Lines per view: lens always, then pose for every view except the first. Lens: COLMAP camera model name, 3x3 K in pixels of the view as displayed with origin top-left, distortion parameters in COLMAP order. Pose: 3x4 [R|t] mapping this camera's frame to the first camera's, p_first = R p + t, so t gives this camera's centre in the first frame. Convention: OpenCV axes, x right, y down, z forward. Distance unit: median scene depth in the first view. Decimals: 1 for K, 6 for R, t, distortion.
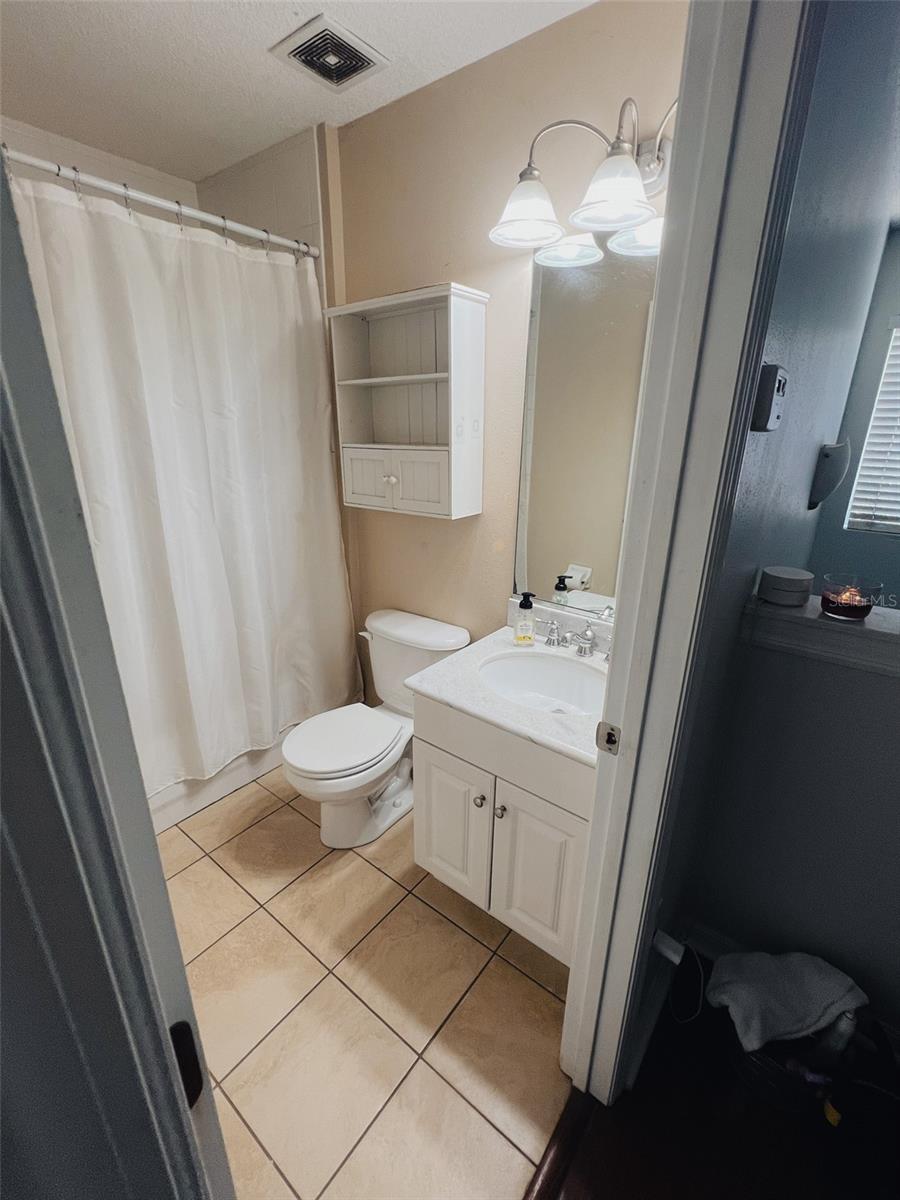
lens RADIAL K [[516.6, 0, 450.0], [0, 516.6, 600.0], [0, 0, 1]] dist [0.001040, 0.000087]
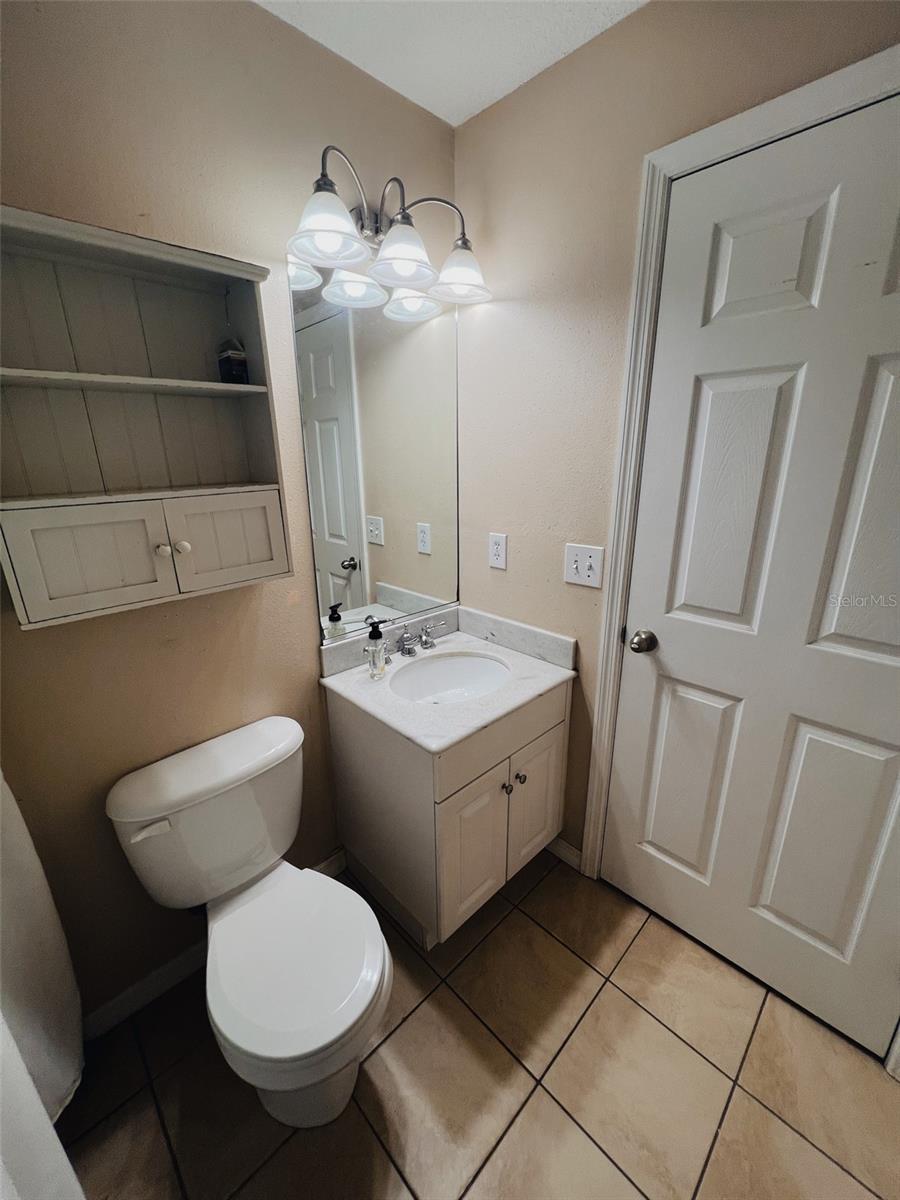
lens RADIAL K [[480.1, 0, 450.0], [0, 480.1, 600.0], [0, 0, 1]] dist [-0.000689, -0.000062]
pose [[0.137268, -0.297347, 0.944850, -0.715822], [0.337180, 0.910941, 0.237690, -0.233492], [-0.931379, 0.285957, 0.225302, 0.681308]]
